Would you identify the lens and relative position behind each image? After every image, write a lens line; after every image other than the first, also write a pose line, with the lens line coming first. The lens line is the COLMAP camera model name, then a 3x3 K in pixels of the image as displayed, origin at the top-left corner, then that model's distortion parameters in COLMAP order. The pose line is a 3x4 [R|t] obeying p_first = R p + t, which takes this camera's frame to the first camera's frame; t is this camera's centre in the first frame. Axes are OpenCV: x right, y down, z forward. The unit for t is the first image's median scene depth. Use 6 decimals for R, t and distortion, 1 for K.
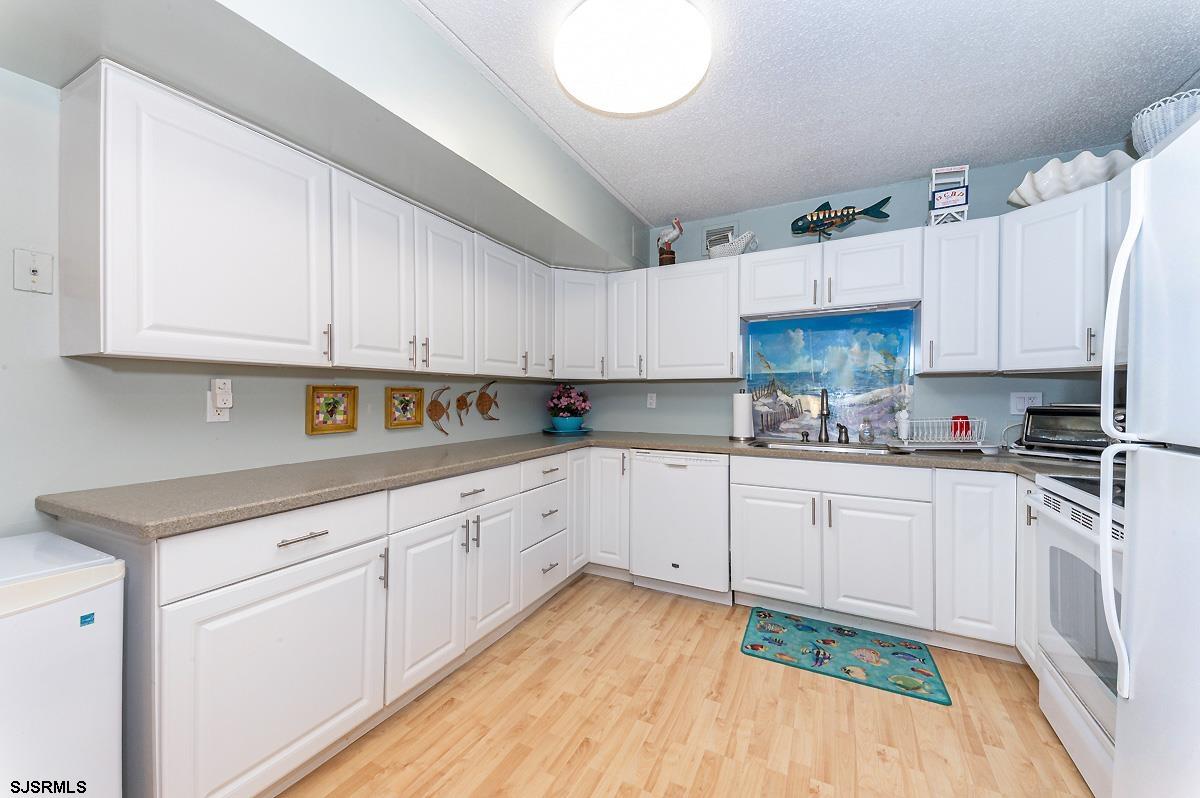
lens RADIAL K [[455.6, 0, 601.5], [0, 455.6, 396.9], [0, 0, 1]] dist [0.079058, -0.034361]
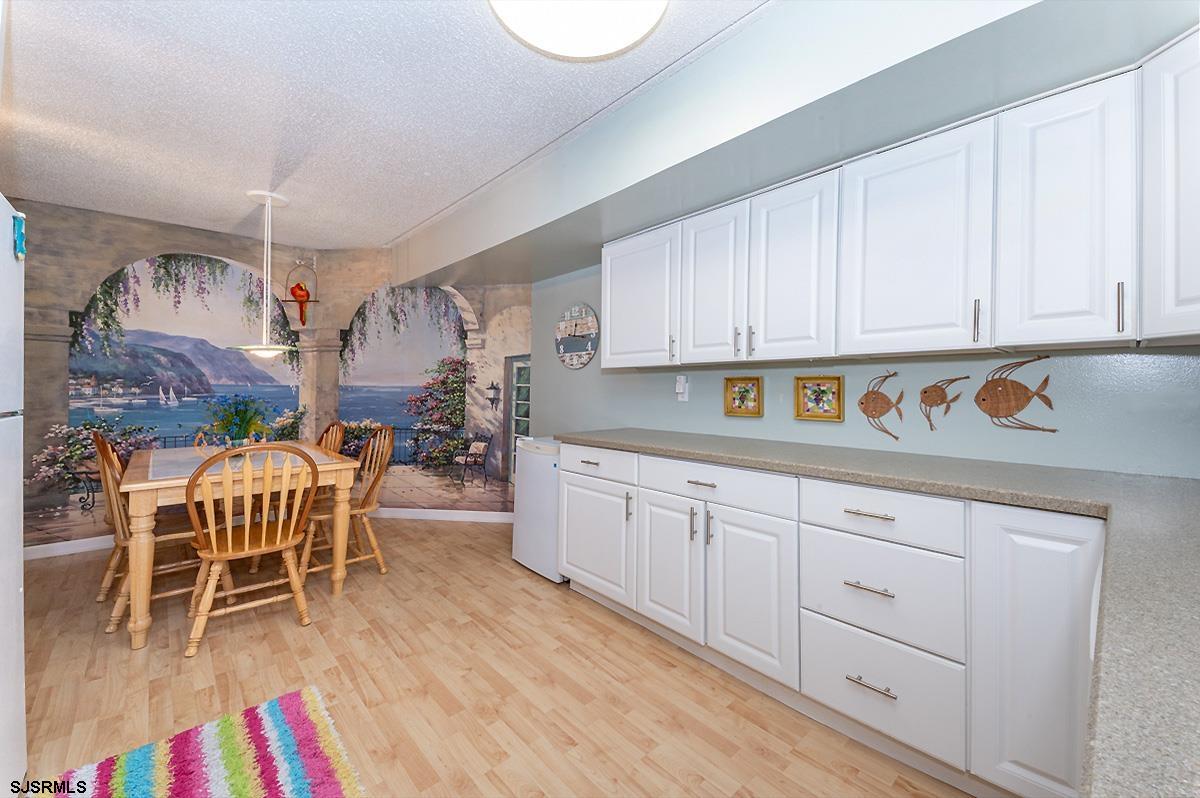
lens RADIAL K [[448.9, 0, 603.0], [0, 448.9, 387.0], [0, 0, 1]] dist [0.022160, -0.014711]
pose [[-0.340074, -0.011970, -0.940322, 0.537017], [-0.011081, 0.999901, -0.008721, 0.013495], [0.940333, 0.007453, -0.340173, 0.897973]]
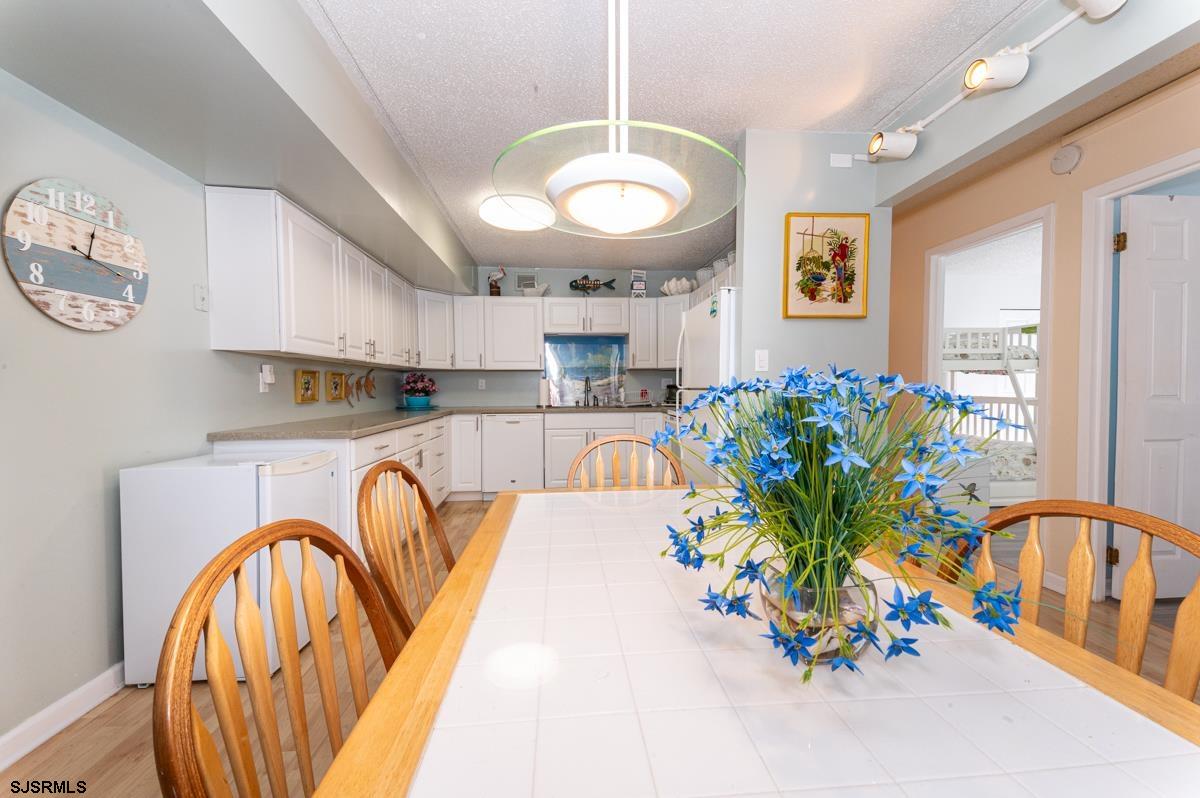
lens RADIAL K [[455.6, 0, 601.5], [0, 455.6, 396.9], [0, 0, 1]] dist [0.079058, -0.034361]
pose [[0.844395, -0.016968, 0.535453, -0.496486], [0.008542, 0.999798, 0.018212, 0.034691], [-0.535654, -0.010804, 0.844369, -0.627180]]
